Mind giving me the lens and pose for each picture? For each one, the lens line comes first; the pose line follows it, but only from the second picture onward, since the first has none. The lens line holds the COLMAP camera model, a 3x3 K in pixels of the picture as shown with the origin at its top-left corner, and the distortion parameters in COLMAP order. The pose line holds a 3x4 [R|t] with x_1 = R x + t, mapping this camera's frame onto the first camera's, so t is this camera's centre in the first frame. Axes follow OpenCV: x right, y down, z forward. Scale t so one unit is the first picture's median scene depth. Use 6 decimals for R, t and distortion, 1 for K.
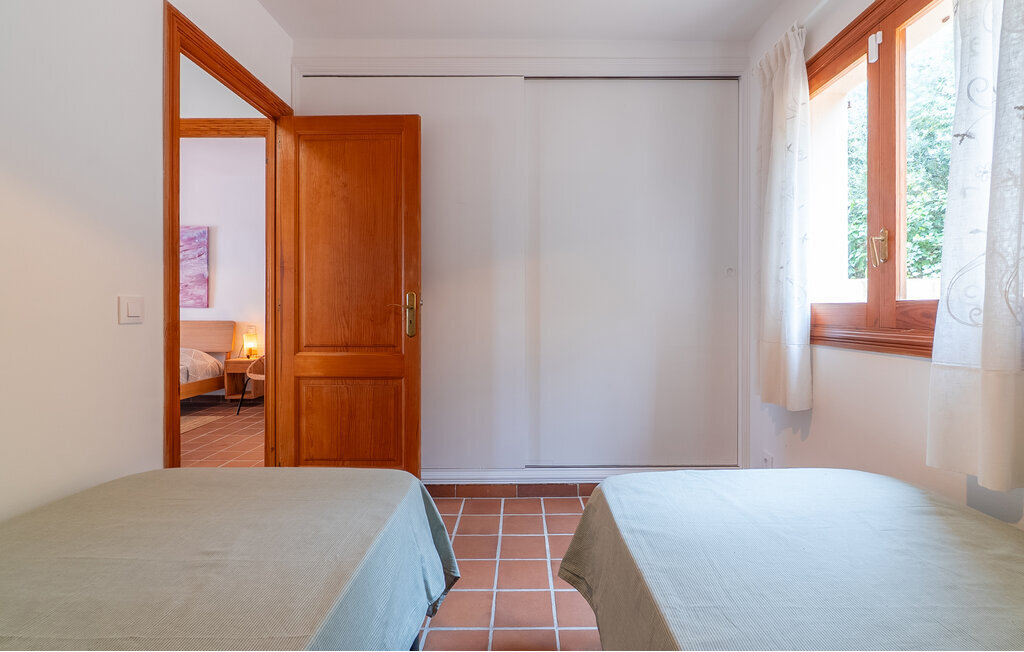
lens RADIAL K [[454.6, 0, 513.4], [0, 454.6, 305.0], [0, 0, 1]] dist [-0.000131, -0.000028]
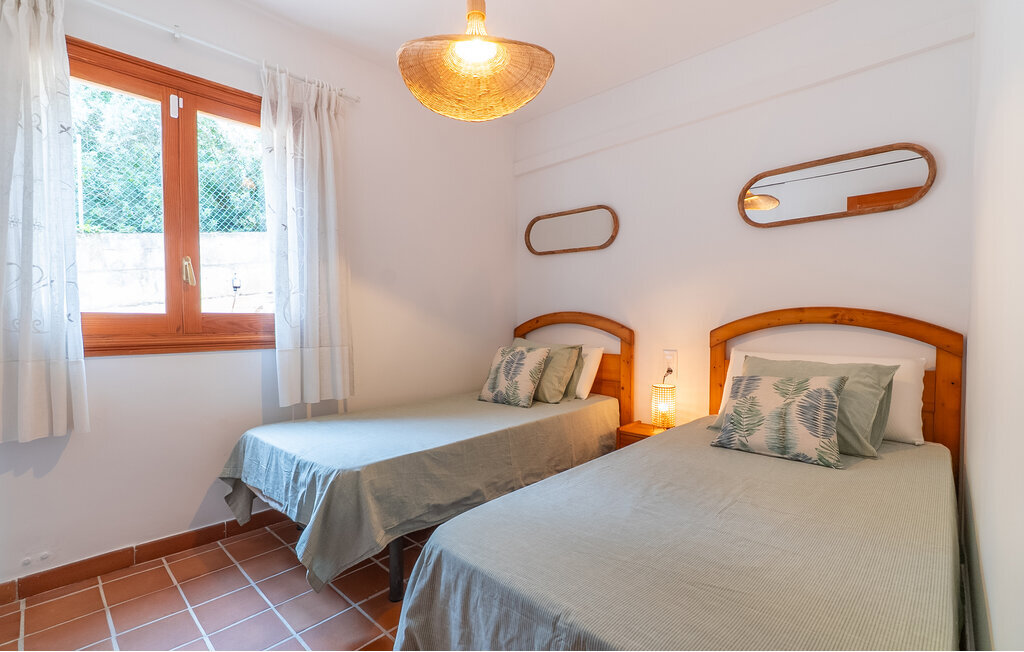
lens RADIAL K [[454.6, 0, 513.4], [0, 454.6, 305.0], [0, 0, 1]] dist [-0.000131, -0.000028]
pose [[-0.737978, 0.022994, 0.674432, -0.694728], [-0.010938, 0.998880, -0.046024, 0.016022], [-0.674736, -0.041342, -0.736901, 1.270139]]
